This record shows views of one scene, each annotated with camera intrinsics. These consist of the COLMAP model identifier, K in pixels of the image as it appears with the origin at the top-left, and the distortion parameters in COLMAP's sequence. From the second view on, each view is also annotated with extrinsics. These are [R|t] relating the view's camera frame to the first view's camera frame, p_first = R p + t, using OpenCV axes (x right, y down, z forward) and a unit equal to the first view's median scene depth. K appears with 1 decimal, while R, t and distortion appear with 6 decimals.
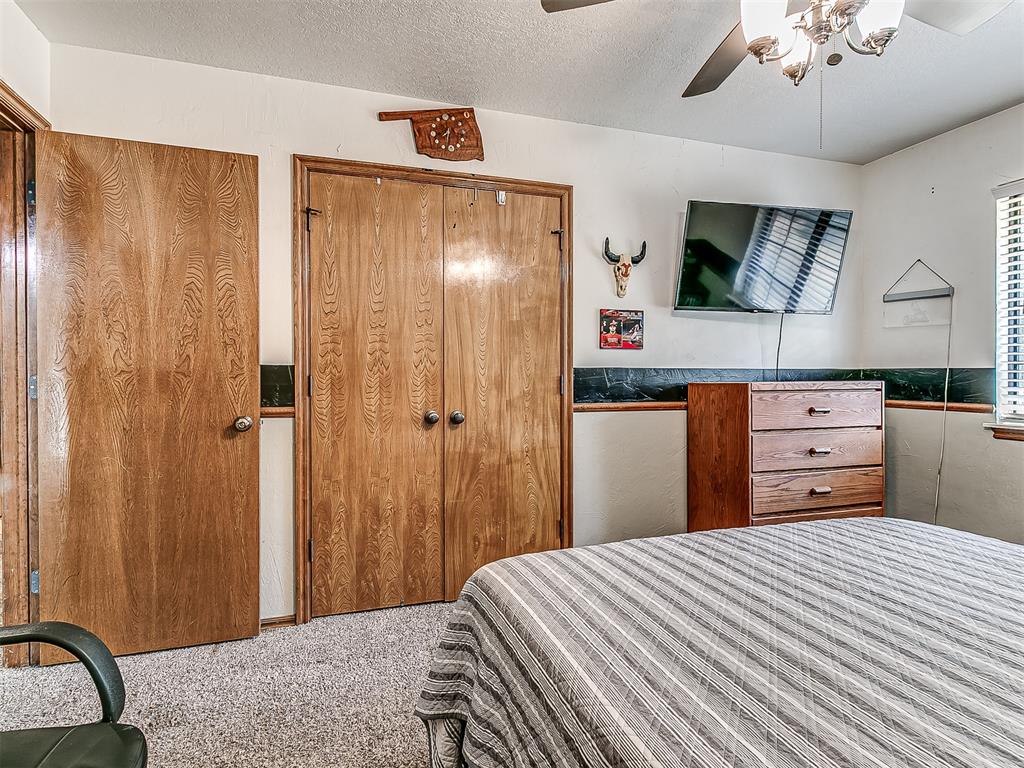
lens RADIAL K [[536.6, 0, 507.0], [0, 536.6, 382.7], [0, 0, 1]] dist [0.000100, 0.000407]
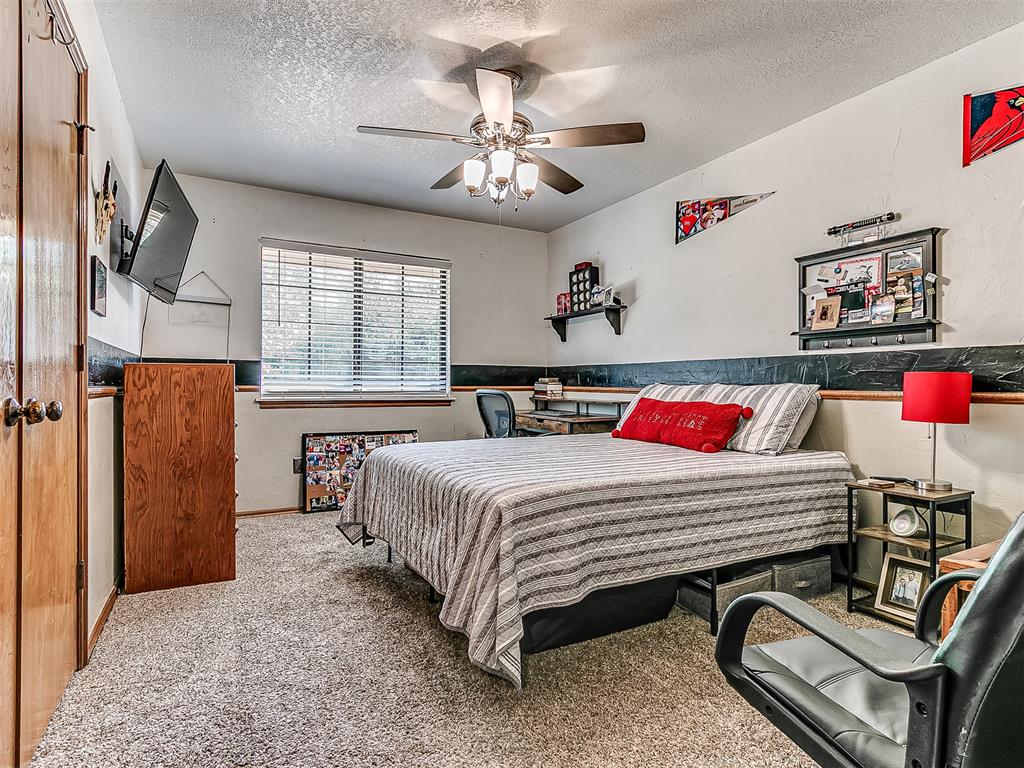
lens RADIAL K [[536.6, 0, 507.0], [0, 536.6, 382.7], [0, 0, 1]] dist [0.000100, 0.000407]
pose [[-0.187578, 0.002713, 0.982246, -0.660592], [0.013964, 0.999902, -0.000095, 0.042396], [-0.982150, 0.013698, -0.187598, 0.614602]]
